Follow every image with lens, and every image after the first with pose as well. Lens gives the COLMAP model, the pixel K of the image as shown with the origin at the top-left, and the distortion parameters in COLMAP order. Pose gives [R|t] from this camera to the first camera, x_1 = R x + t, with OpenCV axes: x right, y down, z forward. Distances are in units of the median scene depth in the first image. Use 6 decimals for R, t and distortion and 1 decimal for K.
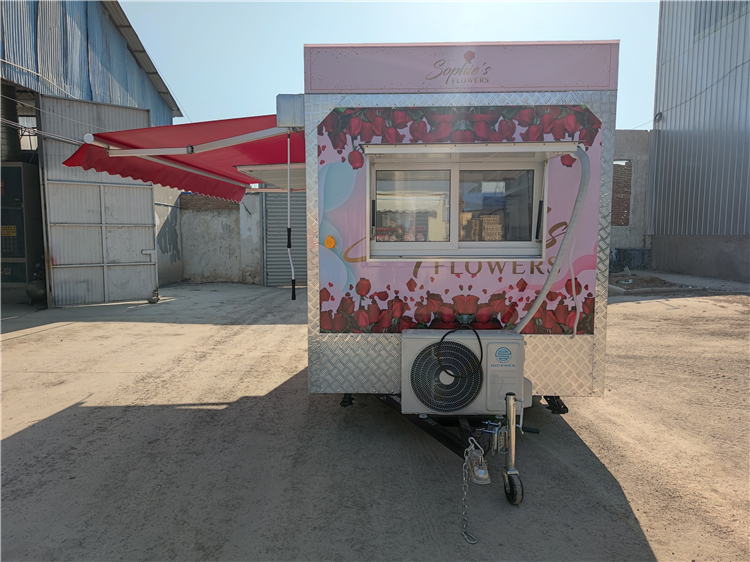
lens RADIAL K [[544.1, 0, 375.0], [0, 544.1, 281.0], [0, 0, 1]] dist [0.077430, -0.086427]
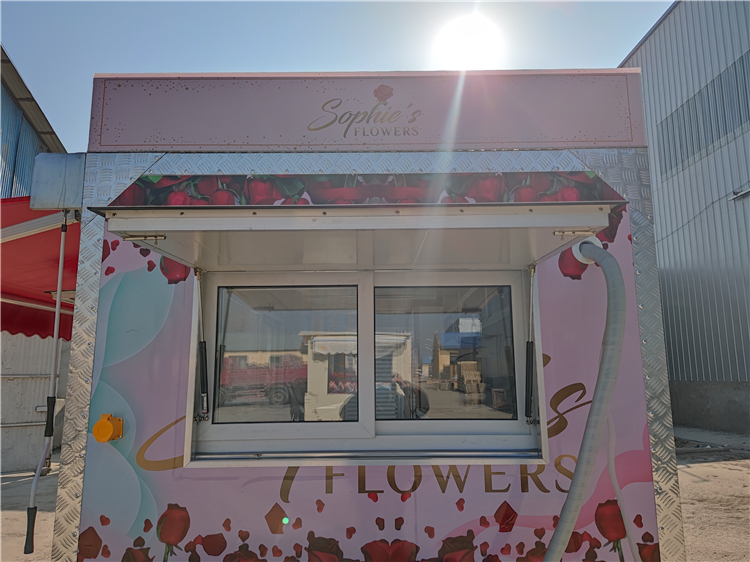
lens RADIAL K [[540.1, 0, 362.9], [0, 540.1, 284.3], [0, 0, 1]] dist [0.060392, -0.085525]
pose [[0.999899, -0.004560, 0.013447, 0.137727], [0.007795, 0.967850, -0.251409, -0.070684], [-0.011868, 0.251488, 0.967788, 0.487469]]
